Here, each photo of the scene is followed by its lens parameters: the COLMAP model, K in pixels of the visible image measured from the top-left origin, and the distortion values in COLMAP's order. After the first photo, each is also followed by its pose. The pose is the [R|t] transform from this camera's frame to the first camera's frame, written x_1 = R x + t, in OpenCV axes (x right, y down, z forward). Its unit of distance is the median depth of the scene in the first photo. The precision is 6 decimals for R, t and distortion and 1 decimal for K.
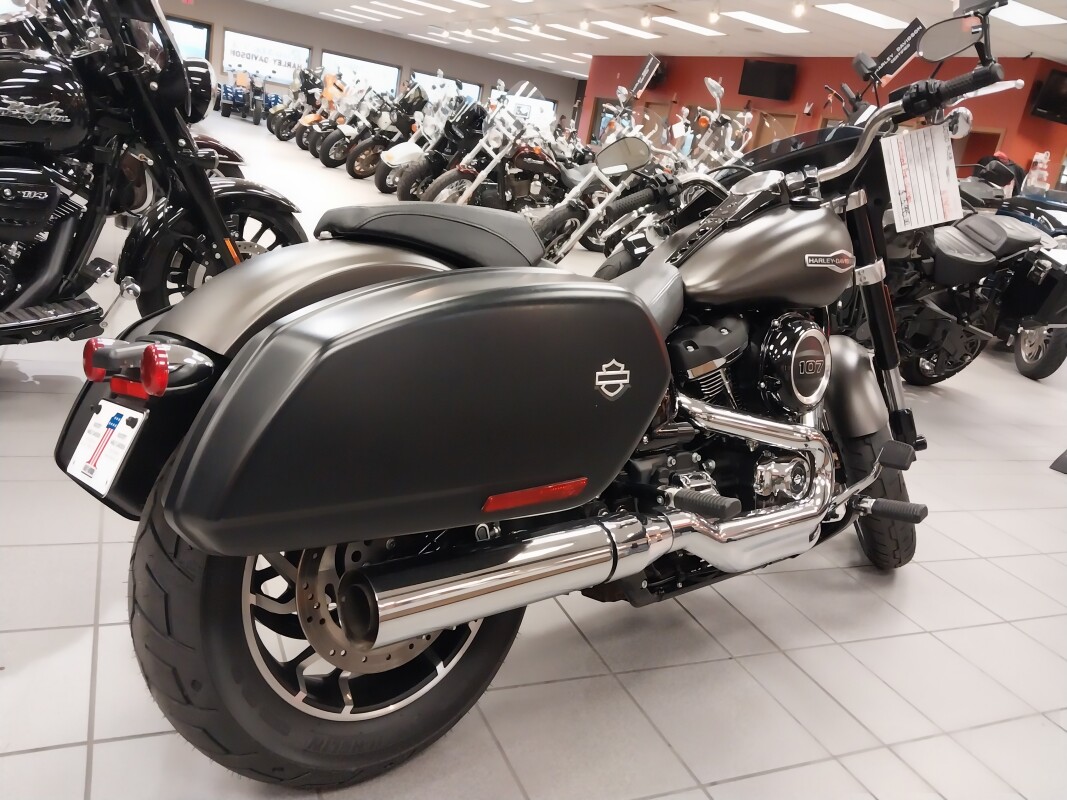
lens RADIAL K [[835.1, 0, 536.9], [0, 835.1, 391.1], [0, 0, 1]] dist [0.018805, -0.028562]
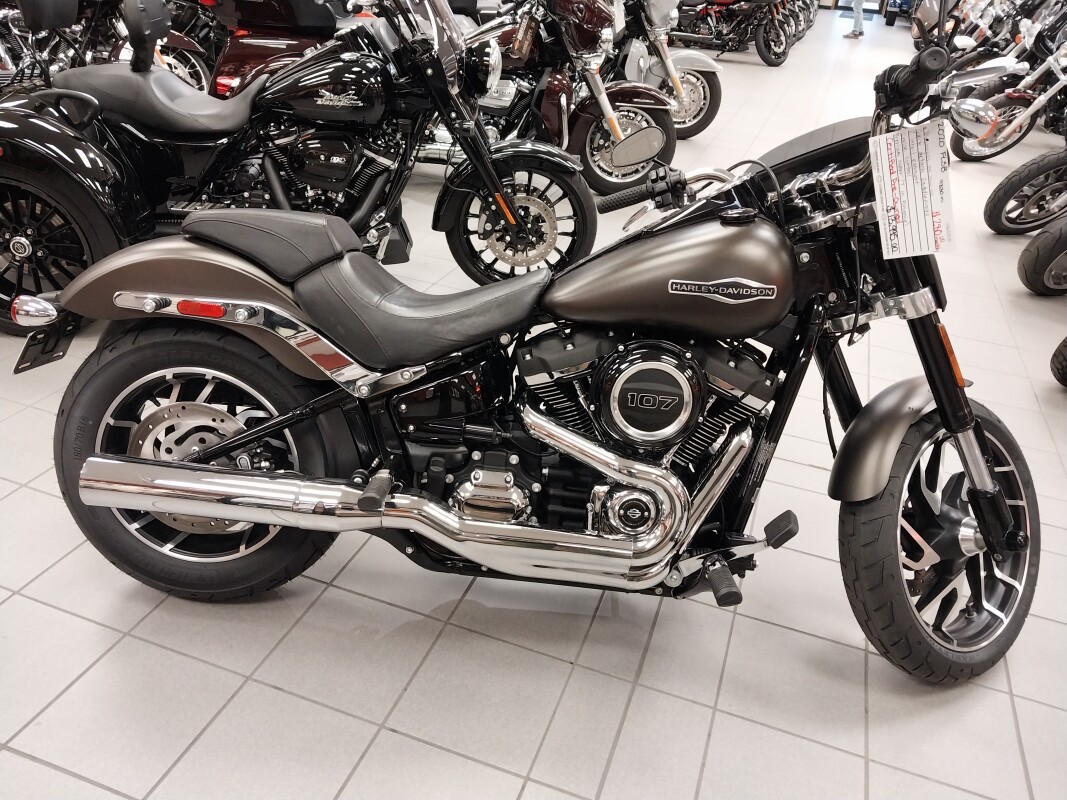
lens RADIAL K [[835.1, 0, 541.8], [0, 835.1, 386.6], [0, 0, 1]] dist [0.018805, -0.028562]
pose [[0.717177, 0.216238, -0.662494, 0.750713], [-0.150430, 0.976266, 0.155807, -0.150582], [0.680462, -0.012082, 0.732684, 0.221335]]
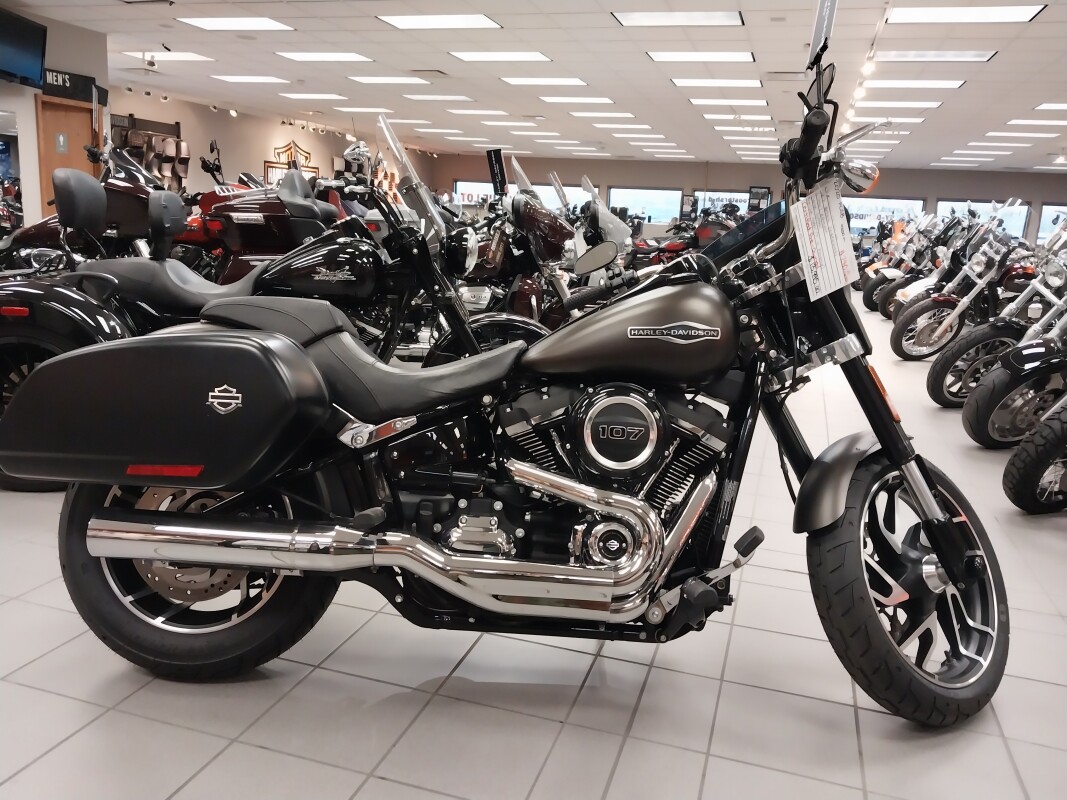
lens RADIAL K [[835.1, 0, 541.6], [0, 835.1, 393.3], [0, 0, 1]] dist [0.018805, -0.028562]
pose [[0.737728, -0.010075, -0.675023, 0.837480], [-0.111571, 0.984320, -0.136627, 0.064308], [0.665815, 0.176106, 0.725036, 0.172300]]
